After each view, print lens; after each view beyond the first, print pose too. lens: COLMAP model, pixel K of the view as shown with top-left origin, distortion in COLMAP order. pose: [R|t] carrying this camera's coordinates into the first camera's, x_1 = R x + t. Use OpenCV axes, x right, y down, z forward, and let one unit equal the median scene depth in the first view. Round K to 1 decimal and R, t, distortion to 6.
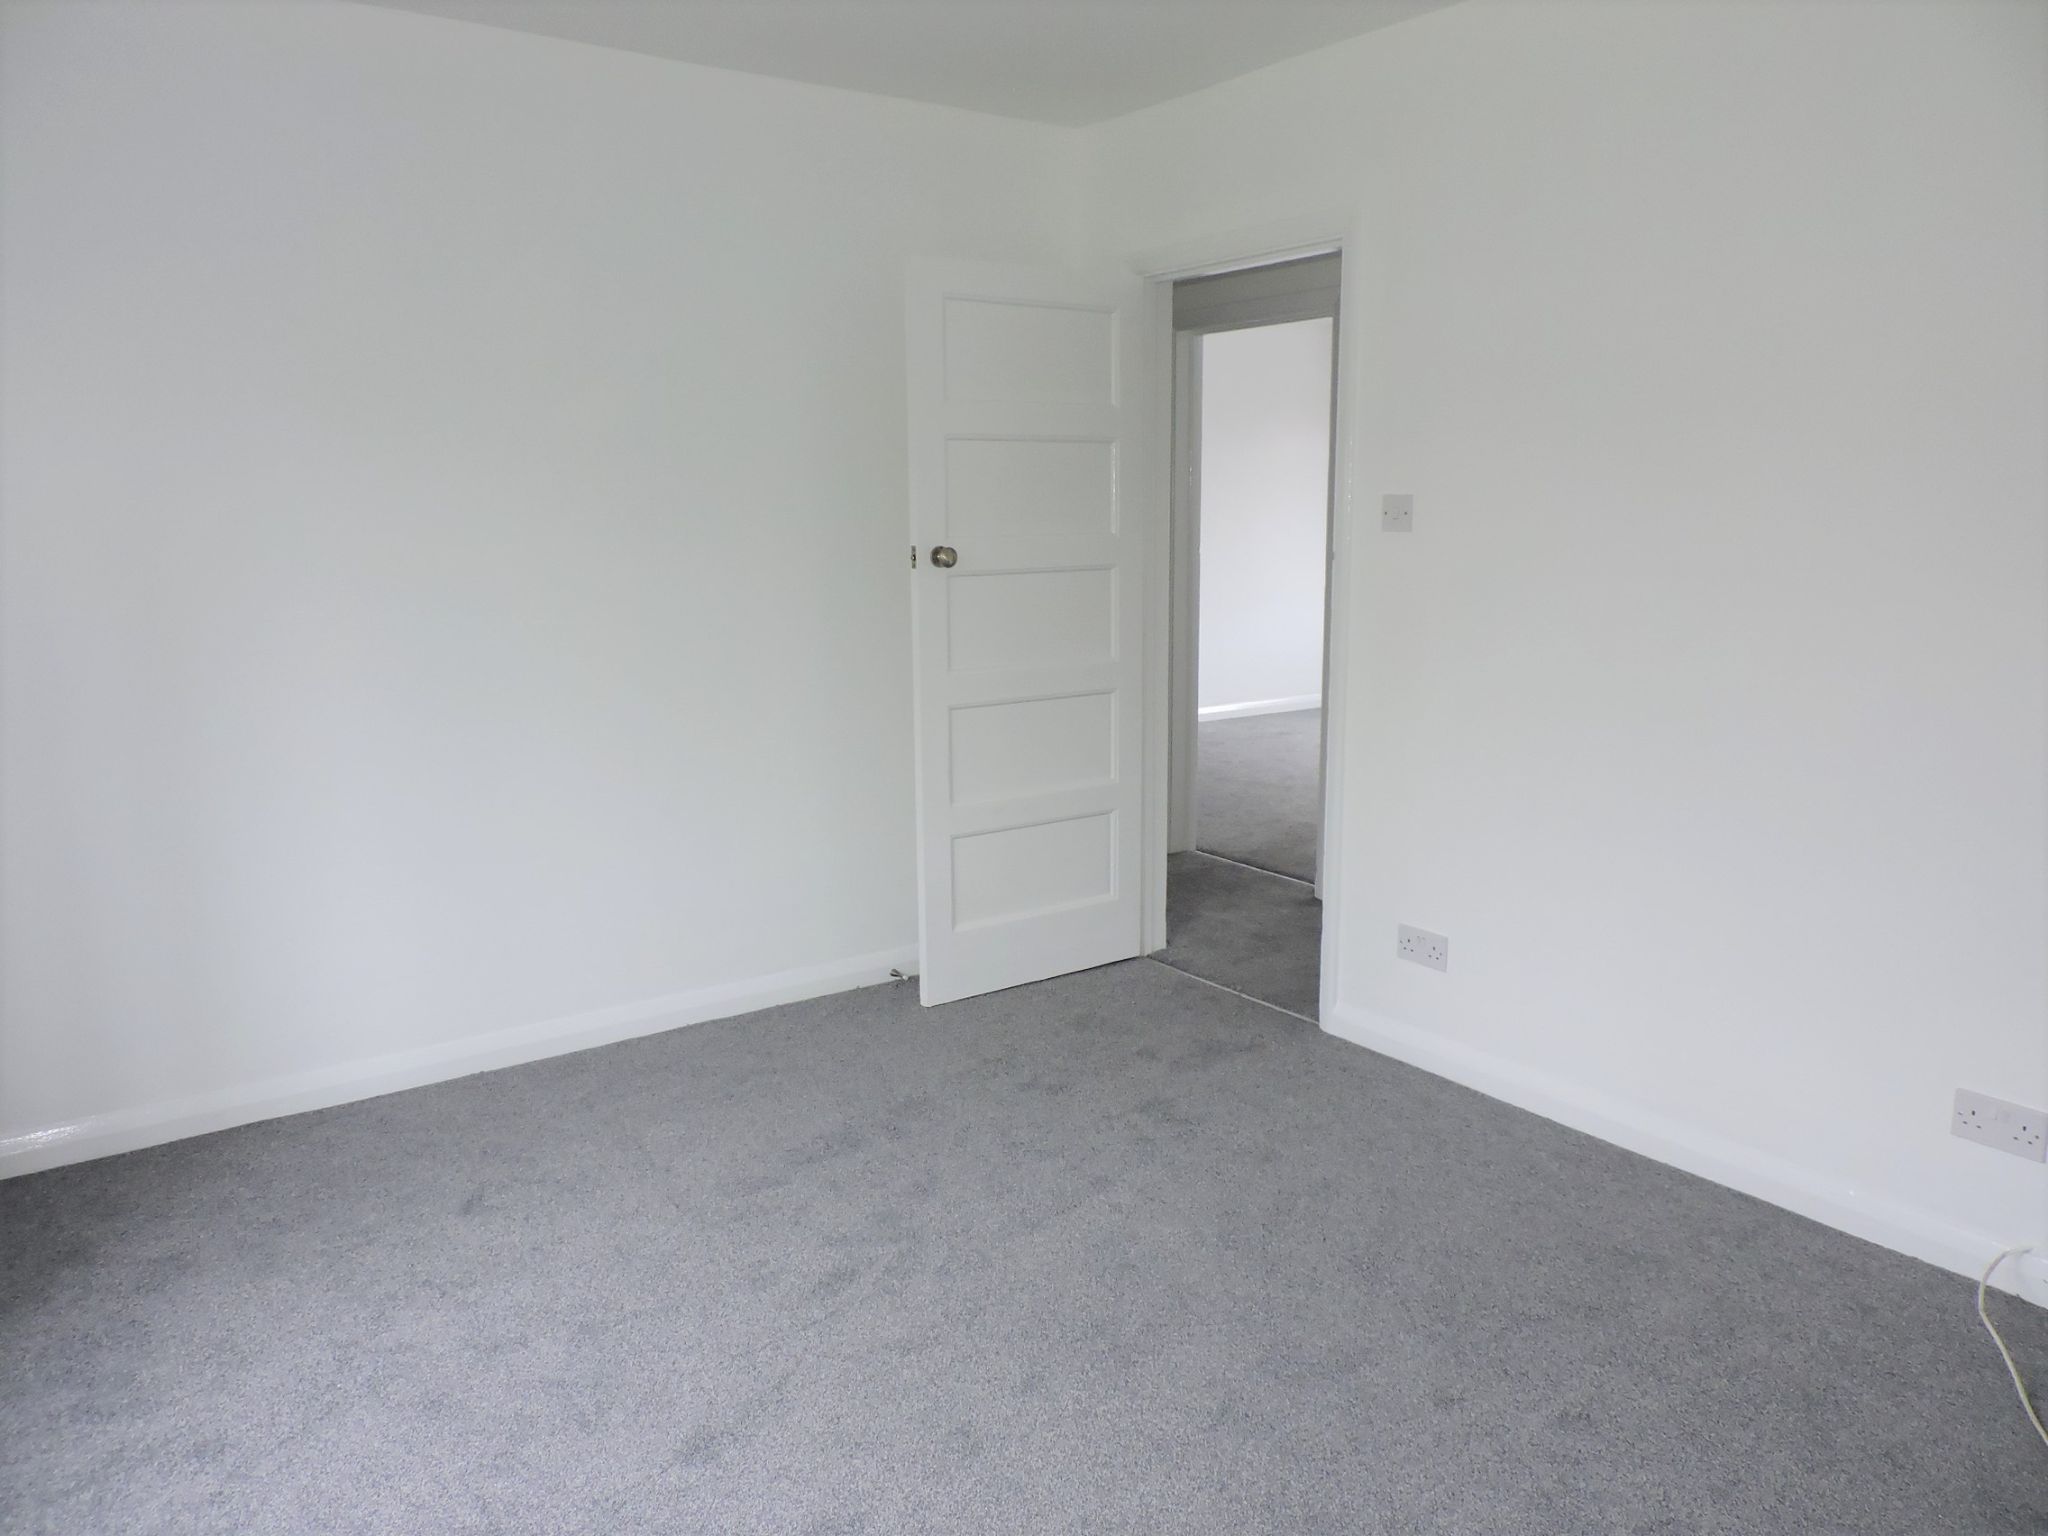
lens RADIAL K [[1473.5, 0, 1024.2], [0, 1473.5, 768.0], [0, 0, 1]] dist [0.007228, -0.002125]
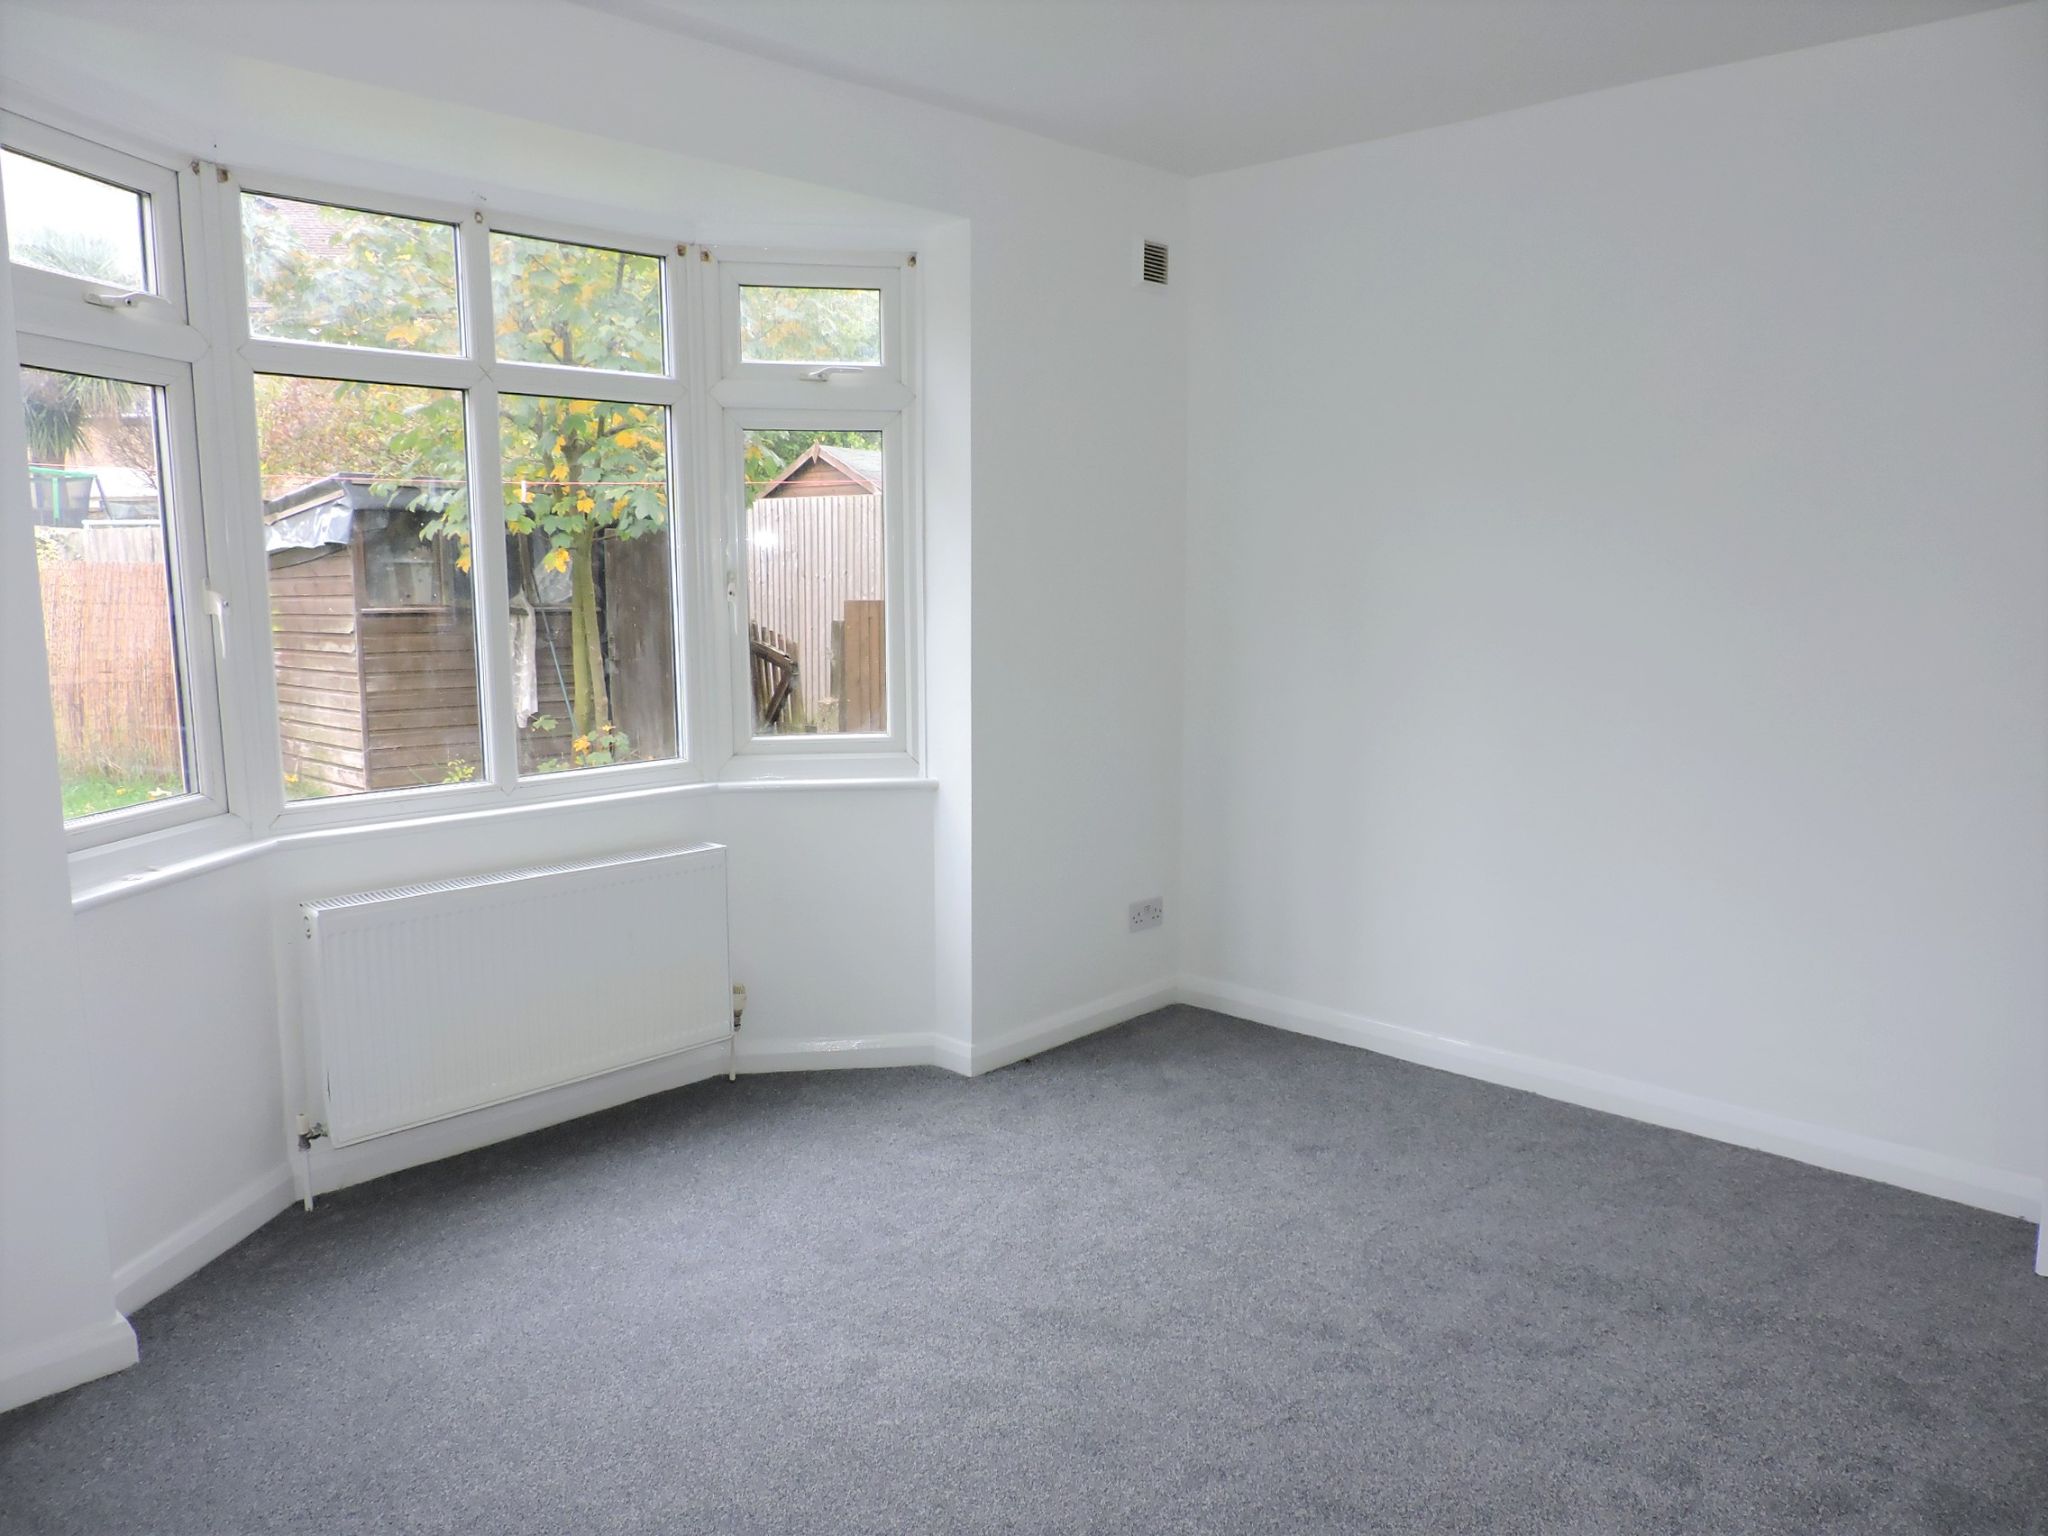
lens RADIAL K [[1473.5, 0, 1018.5], [0, 1473.5, 774.5], [0, 0, 1]] dist [0.007228, -0.002125]
pose [[0.171867, 0.148807, -0.973816, 0.691921], [-0.170294, 0.978131, 0.119411, -0.097303], [0.970289, 0.145312, 0.193450, 0.508519]]
